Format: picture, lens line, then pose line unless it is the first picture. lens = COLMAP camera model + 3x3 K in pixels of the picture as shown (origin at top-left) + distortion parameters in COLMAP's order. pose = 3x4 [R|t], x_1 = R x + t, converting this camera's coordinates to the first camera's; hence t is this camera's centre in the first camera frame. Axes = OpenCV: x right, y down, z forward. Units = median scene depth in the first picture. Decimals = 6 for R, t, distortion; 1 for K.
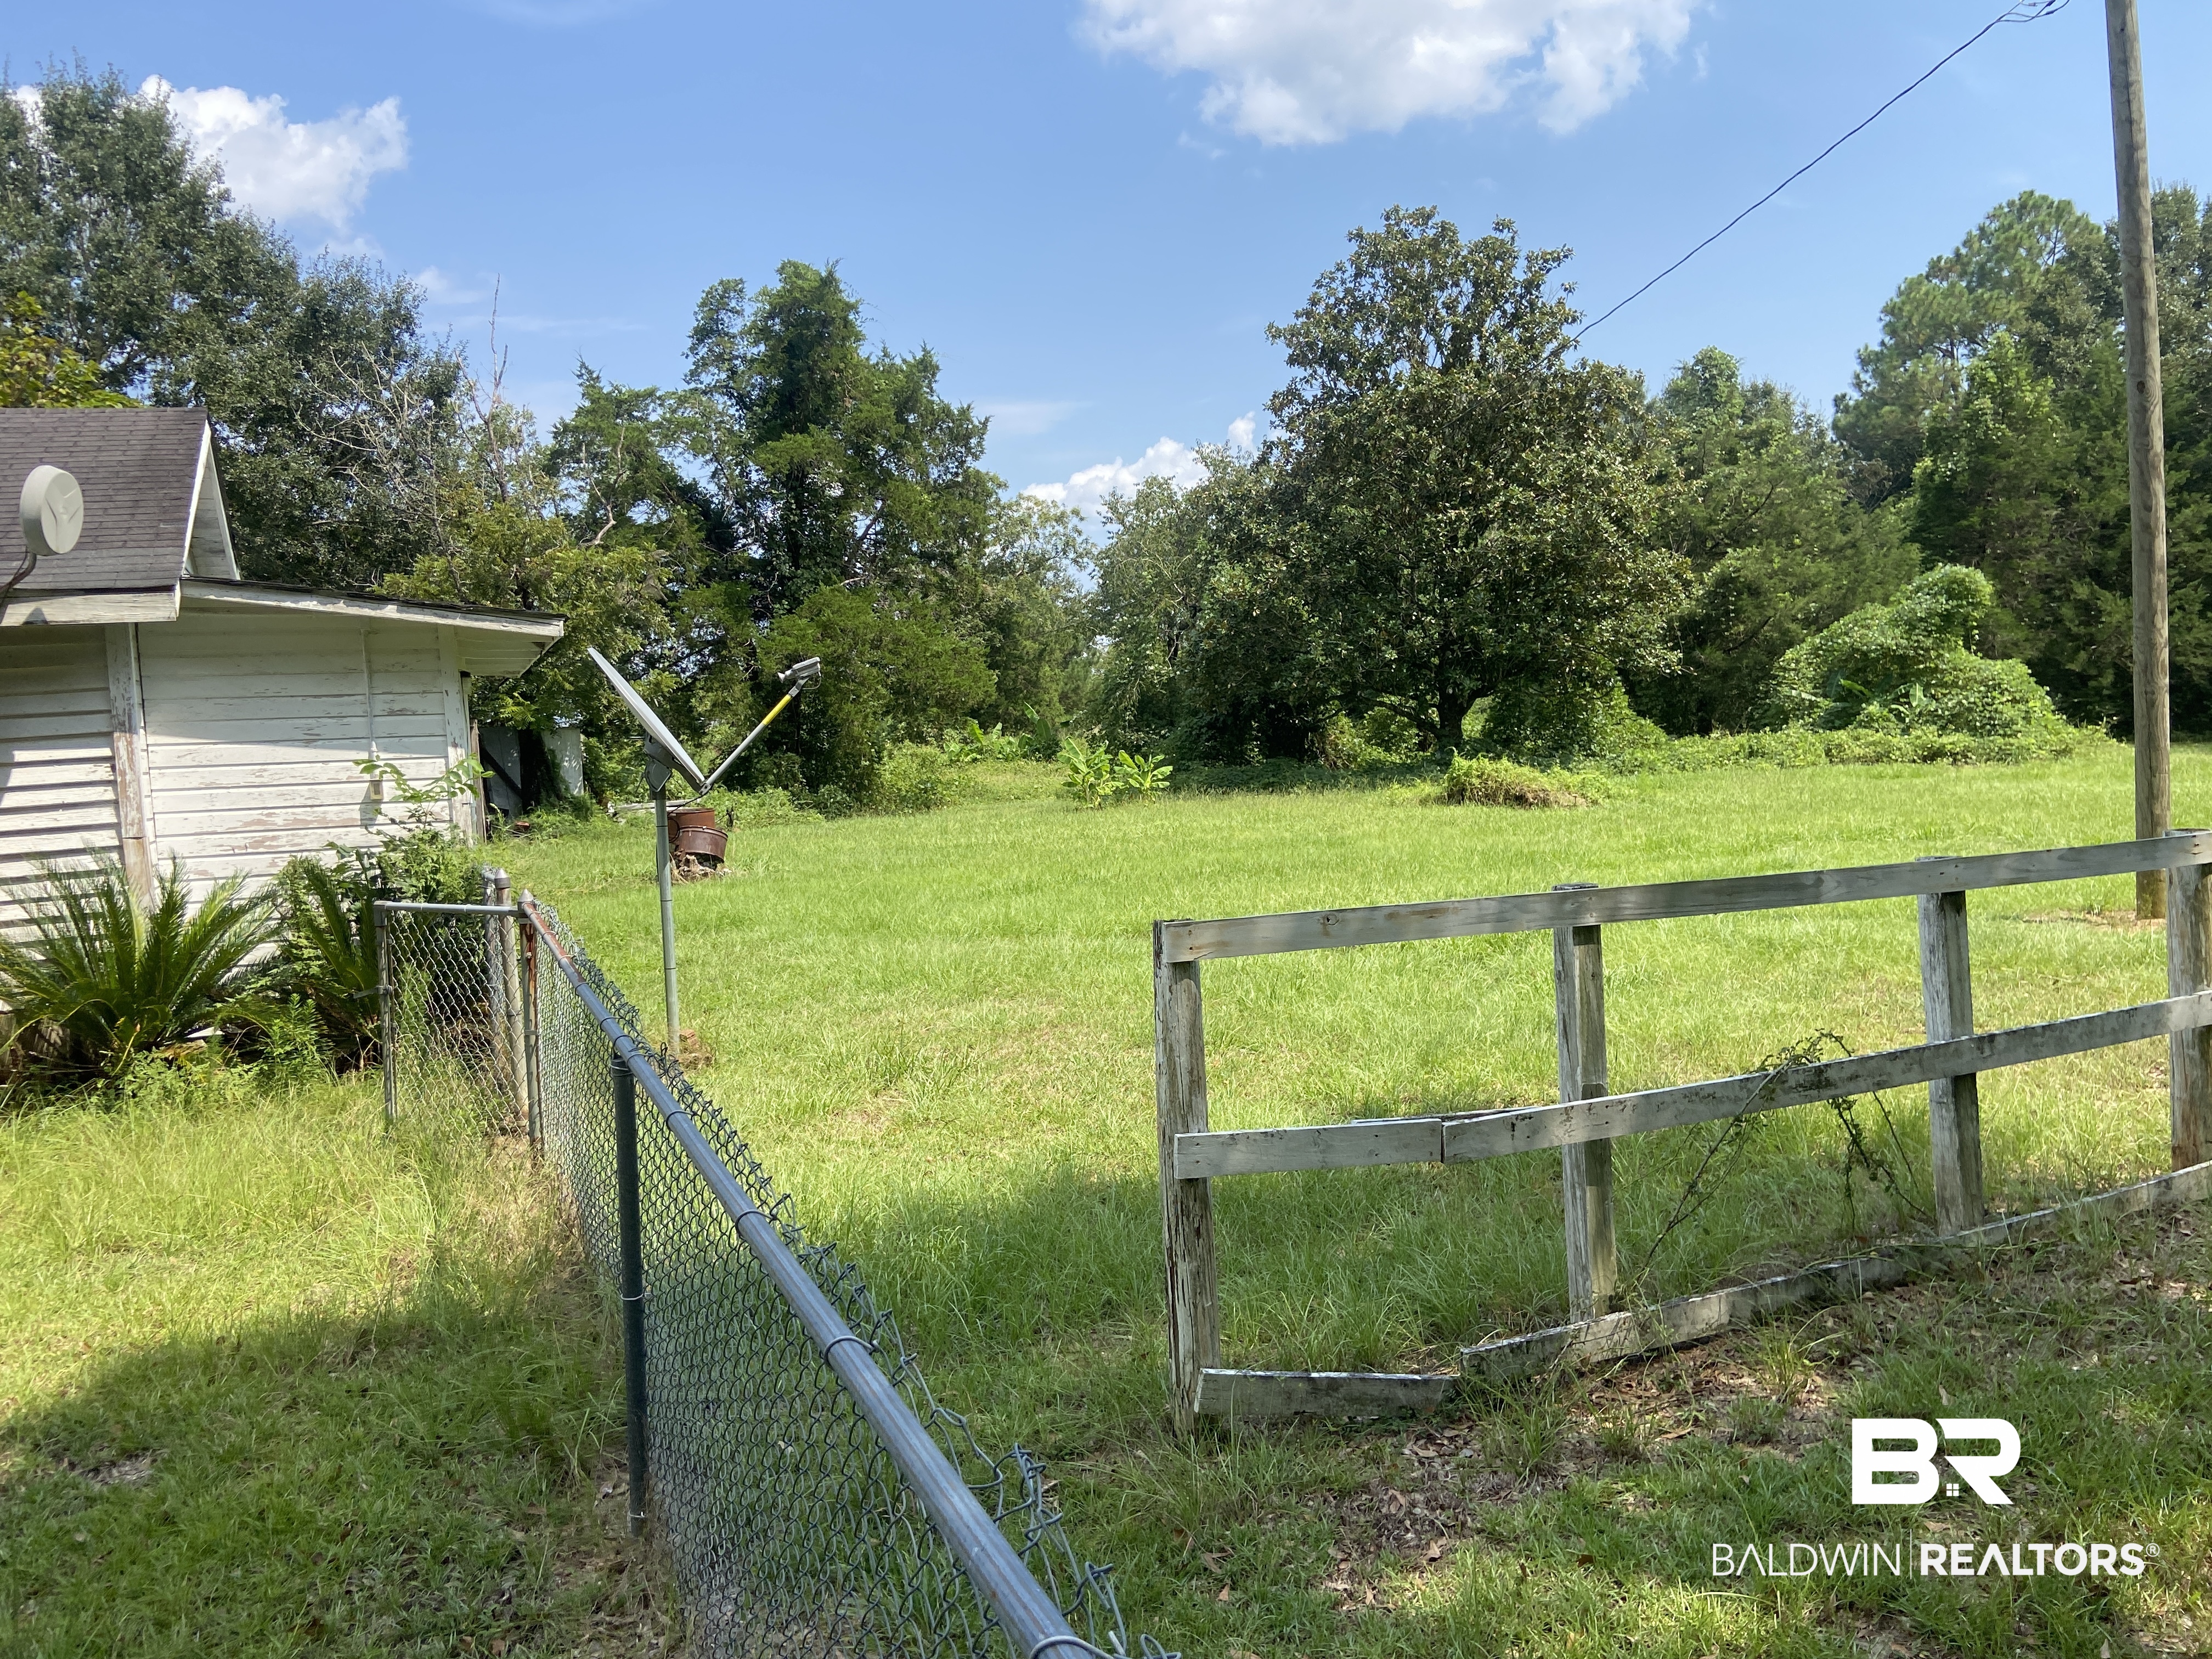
lens RADIAL K [[1675.4, 0, 1114.1], [0, 1675.4, 835.5], [0, 0, 1]] dist [0.120384, -0.139355]
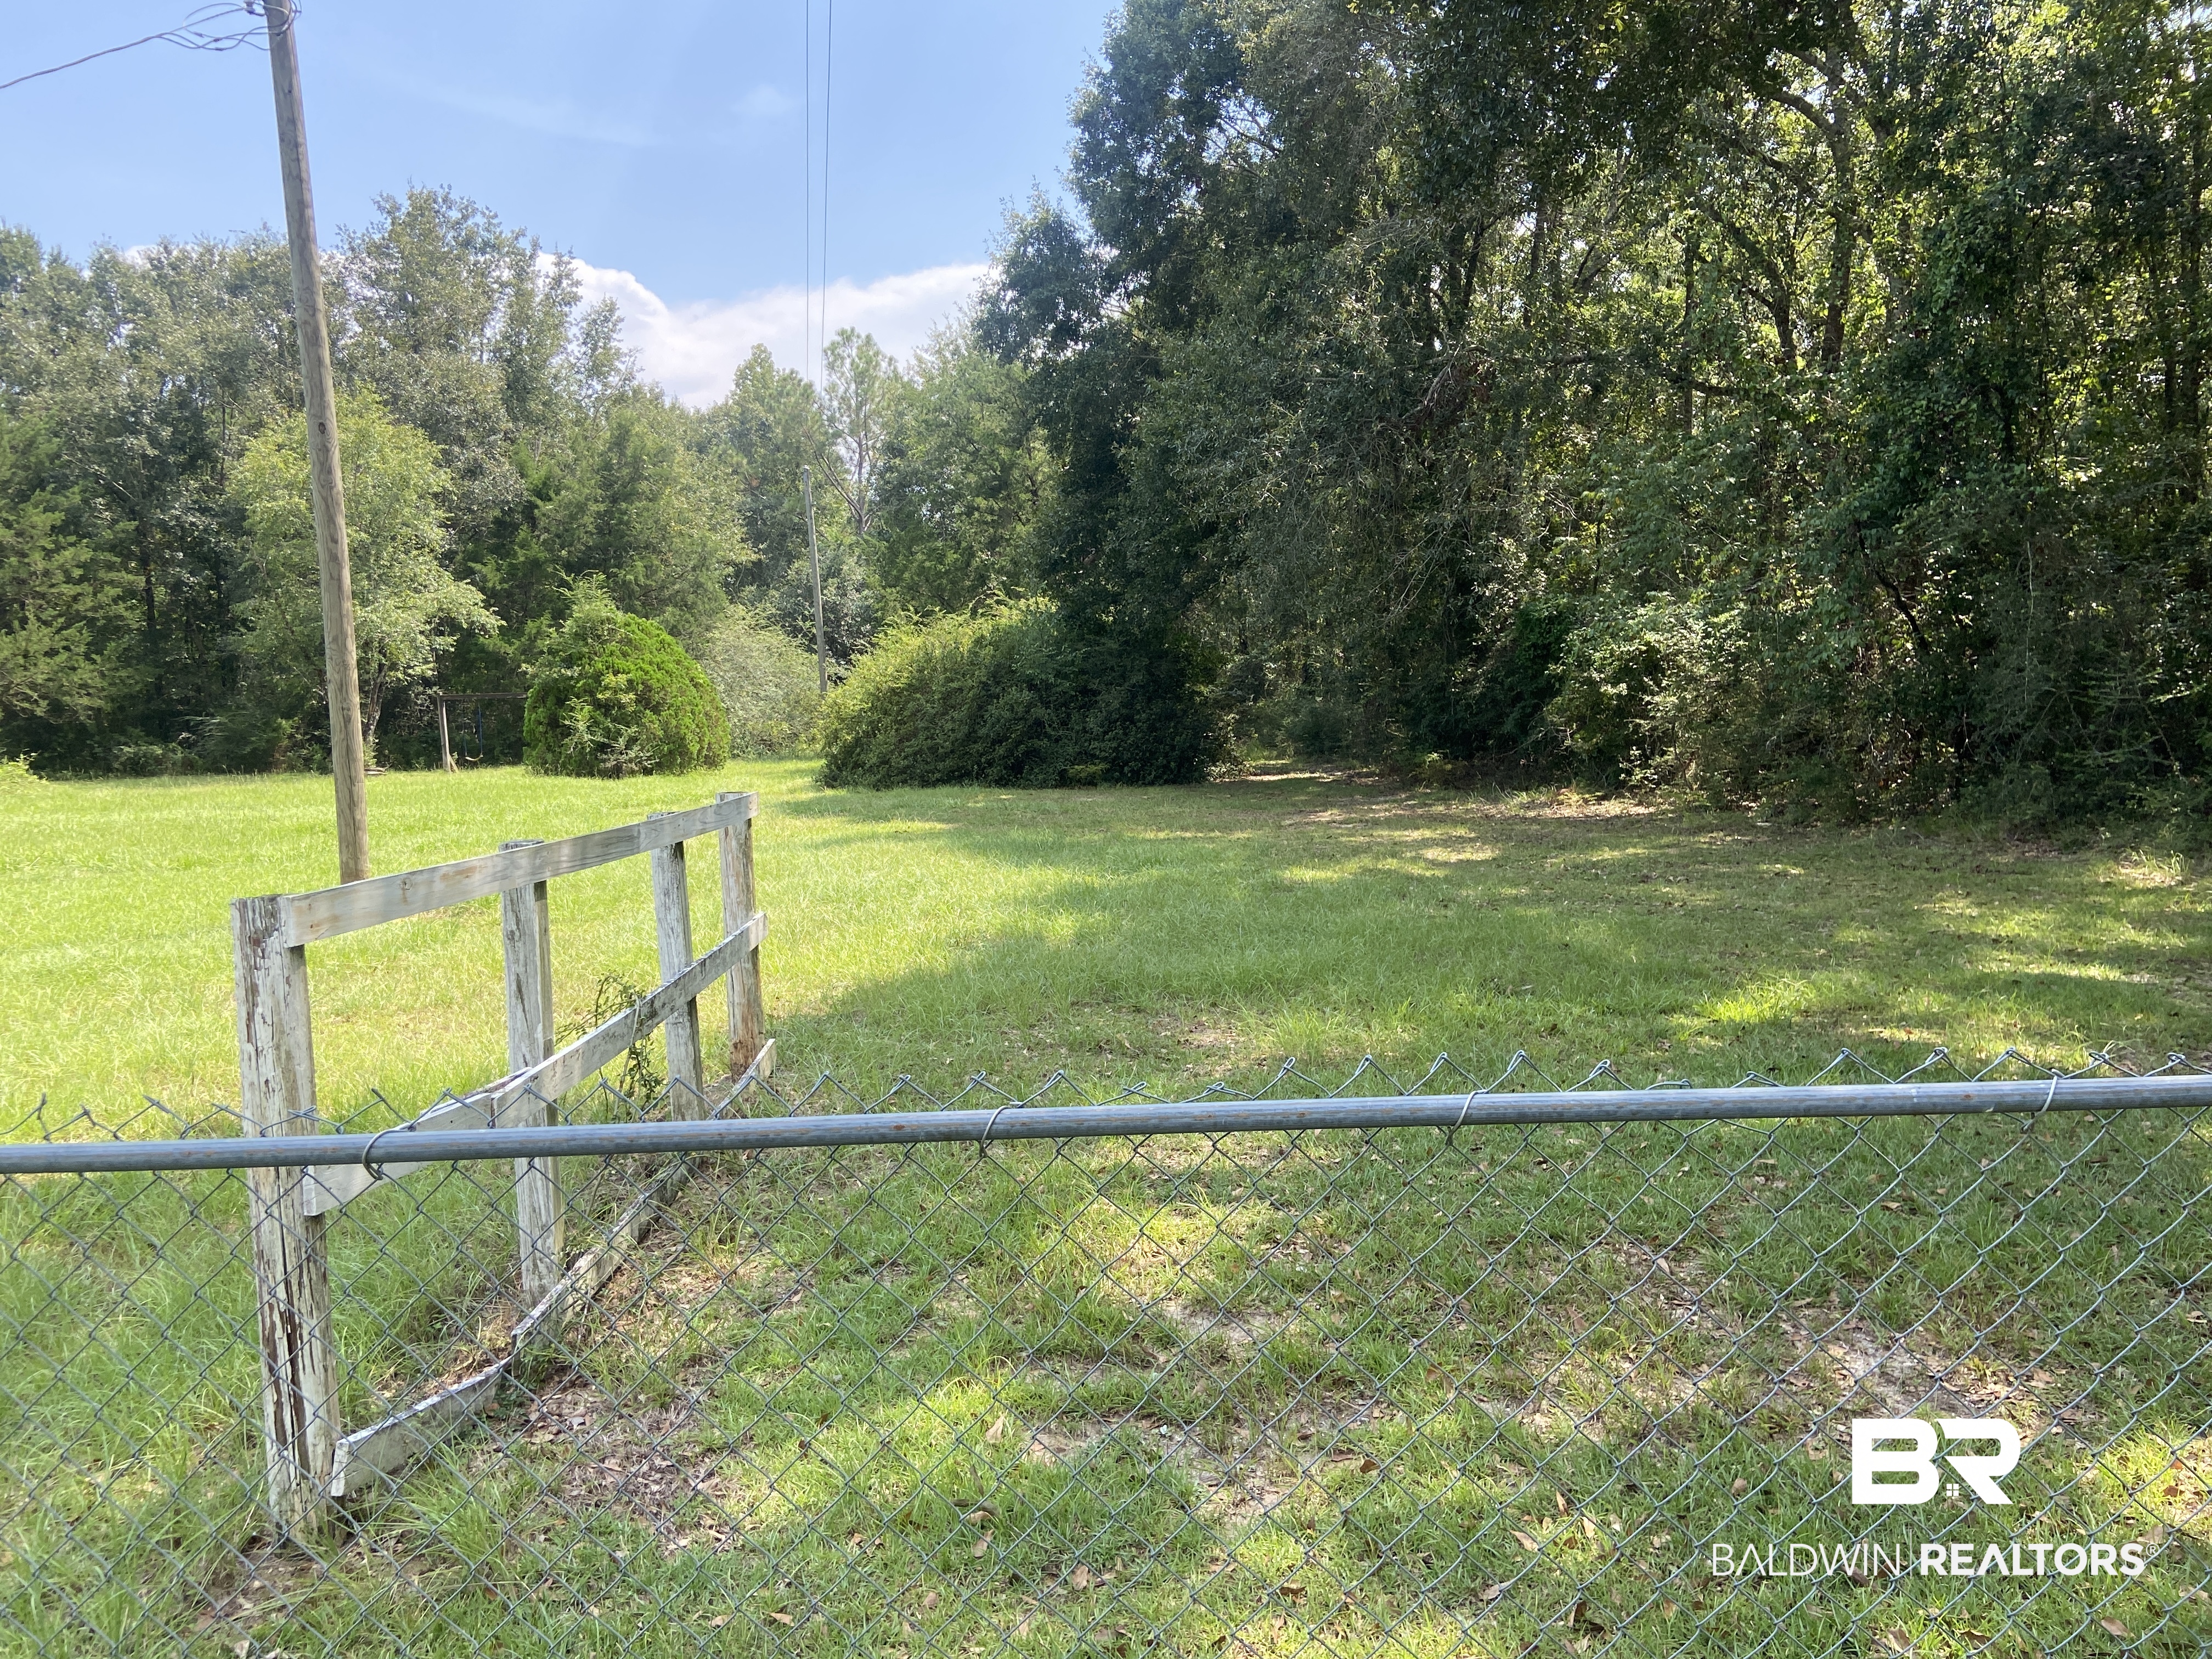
lens RADIAL K [[1675.4, 0, 1112.5], [0, 1675.4, 823.4], [0, 0, 1]] dist [0.120384, -0.139355]
pose [[0.417140, -0.035719, 0.908140, -0.191211], [0.067387, 0.997693, 0.008288, 0.013732], [-0.906341, 0.057739, 0.418584, 0.108235]]
